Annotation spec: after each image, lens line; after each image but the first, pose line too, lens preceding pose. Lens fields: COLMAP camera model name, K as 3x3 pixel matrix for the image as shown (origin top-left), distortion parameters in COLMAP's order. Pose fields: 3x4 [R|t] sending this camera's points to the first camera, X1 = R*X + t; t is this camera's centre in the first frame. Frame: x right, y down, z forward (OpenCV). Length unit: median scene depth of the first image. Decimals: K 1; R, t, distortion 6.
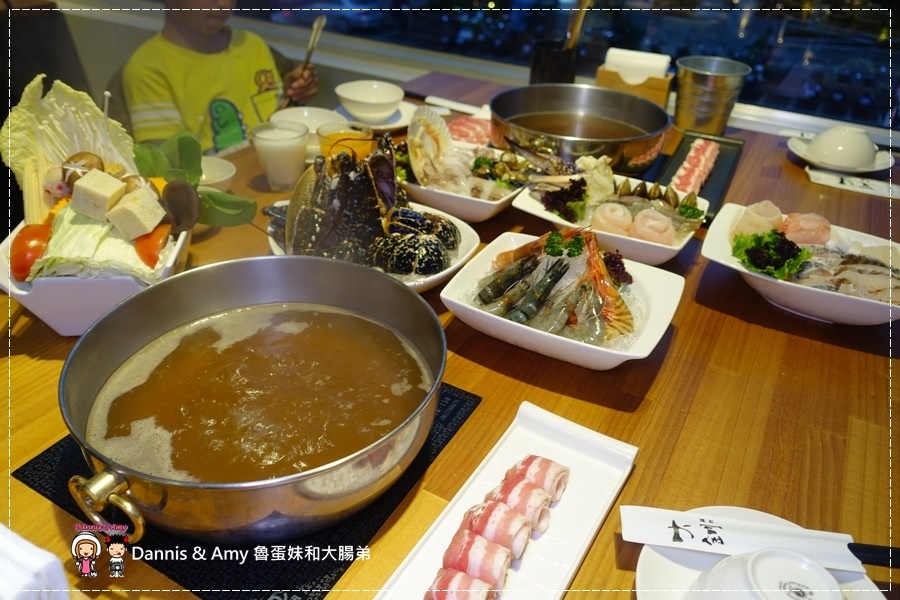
lens RADIAL K [[681.3, 0, 450.0], [0, 681.3, 300.0], [0, 0, 1]] dist [0.003369, -0.000486]
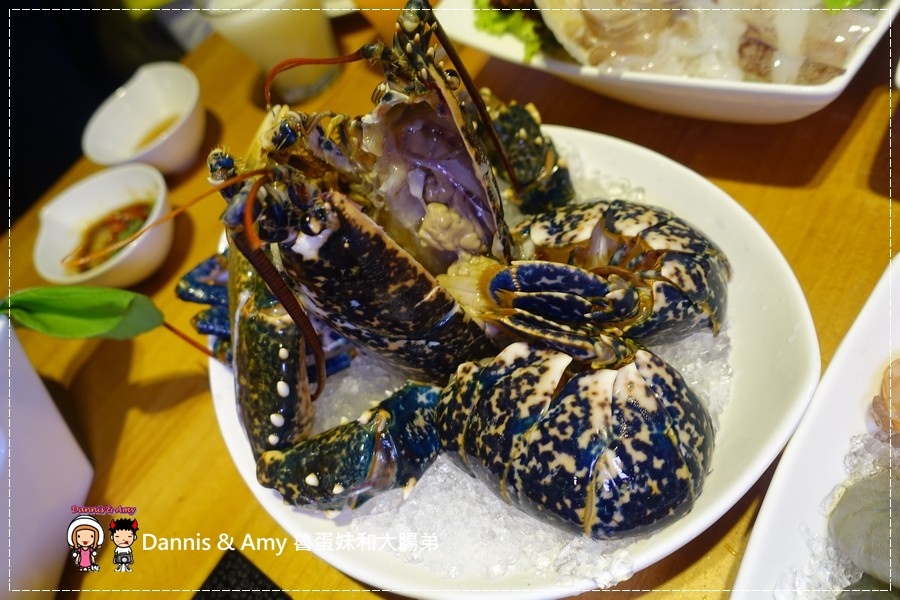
lens RADIAL K [[681.3, 0, 450.0], [0, 681.3, 300.0], [0, 0, 1]] dist [0.003369, -0.000486]
pose [[0.931541, -0.109299, -0.346822, 0.003416], [0.236383, 0.906762, 0.349150, -0.238869], [0.276323, -0.407230, 0.870522, 0.749042]]
